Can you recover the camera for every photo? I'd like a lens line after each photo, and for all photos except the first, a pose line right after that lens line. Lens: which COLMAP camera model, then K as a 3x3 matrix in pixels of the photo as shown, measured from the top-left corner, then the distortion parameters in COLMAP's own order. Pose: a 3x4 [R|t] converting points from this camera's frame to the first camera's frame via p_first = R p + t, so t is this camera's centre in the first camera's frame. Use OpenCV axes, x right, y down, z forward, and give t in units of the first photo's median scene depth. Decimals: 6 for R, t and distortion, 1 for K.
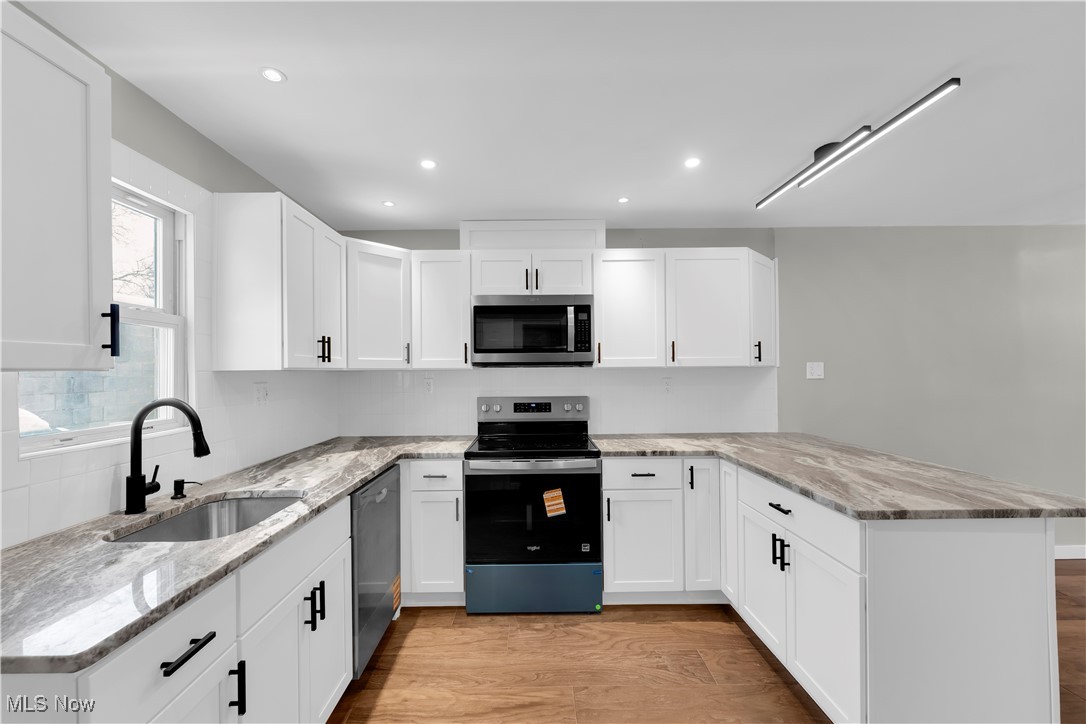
lens RADIAL K [[443.0, 0, 535.0], [0, 443.0, 367.0], [0, 0, 1]] dist [0.002746, -0.000473]
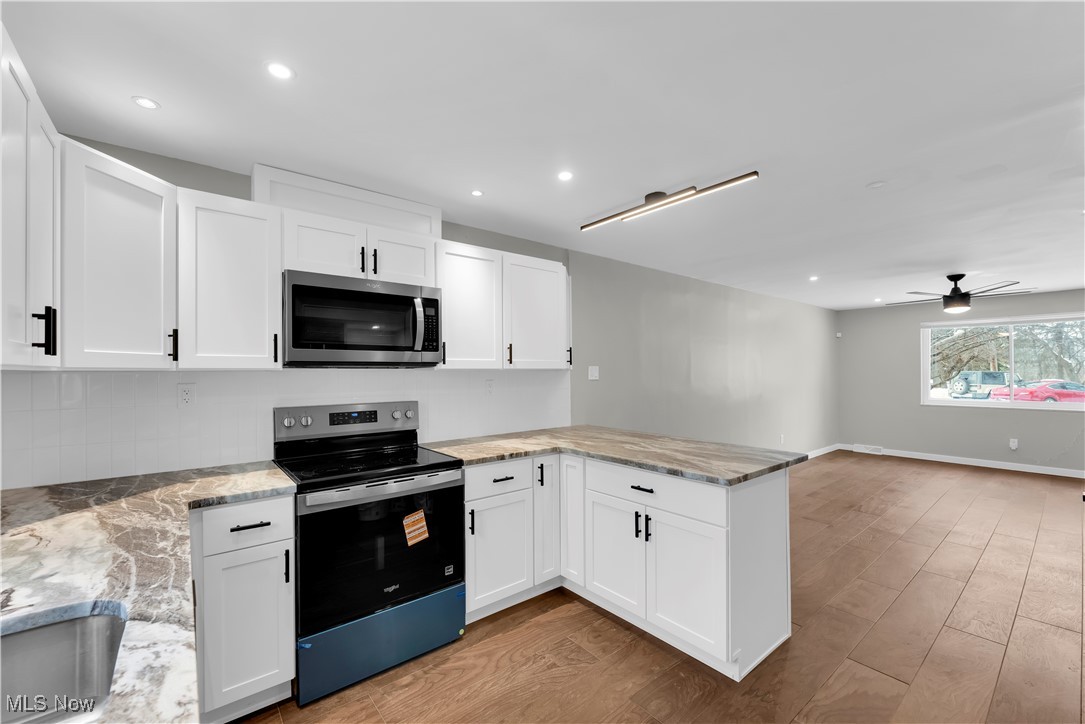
lens RADIAL K [[442.6, 0, 539.1], [0, 442.6, 367.8], [0, 0, 1]] dist [0.002746, -0.000473]
pose [[0.783487, 0.009318, 0.621338, -0.301235], [-0.006377, 0.999955, -0.006954, 0.003809], [-0.621375, 0.001486, 0.783512, 0.184703]]
